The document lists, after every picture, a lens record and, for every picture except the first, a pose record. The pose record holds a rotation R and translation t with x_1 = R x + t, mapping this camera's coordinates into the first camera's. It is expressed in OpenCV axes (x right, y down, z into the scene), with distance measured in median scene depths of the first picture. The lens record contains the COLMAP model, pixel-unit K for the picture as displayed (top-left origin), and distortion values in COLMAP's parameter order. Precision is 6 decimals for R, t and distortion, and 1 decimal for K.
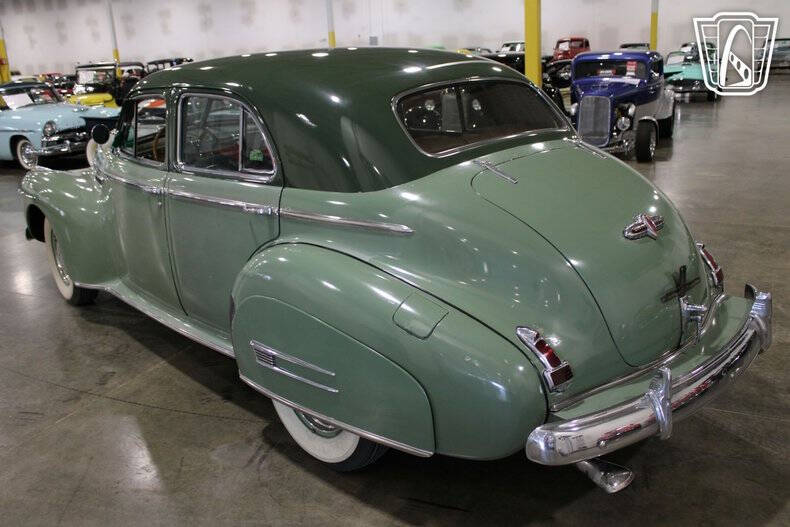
lens RADIAL K [[755.8, 0, 391.2], [0, 755.8, 265.2], [0, 0, 1]] dist [-0.161931, 0.201818]
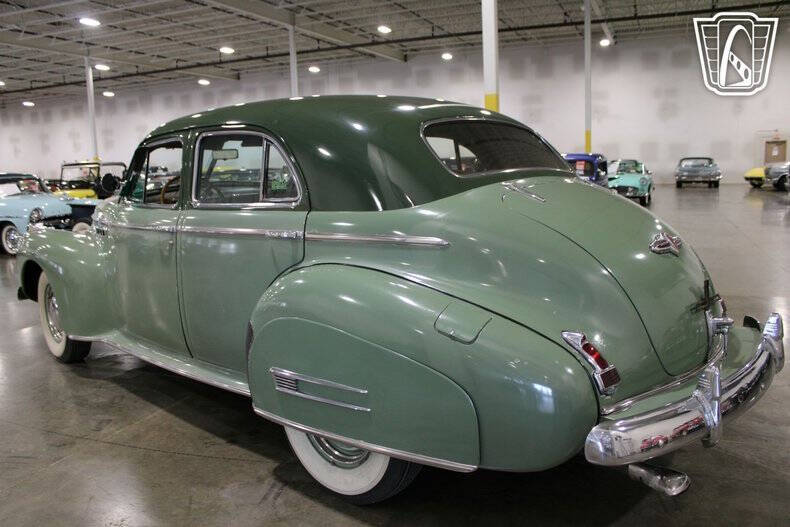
lens RADIAL K [[695.0, 0, 386.1], [0, 695.0, 265.9], [0, 0, 1]] dist [-0.169189, 0.177049]
pose [[0.997267, 0.010417, 0.073150, -0.093018], [0.001401, 0.987168, -0.159679, 0.101080], [-0.073874, 0.159345, 0.984455, 0.080456]]
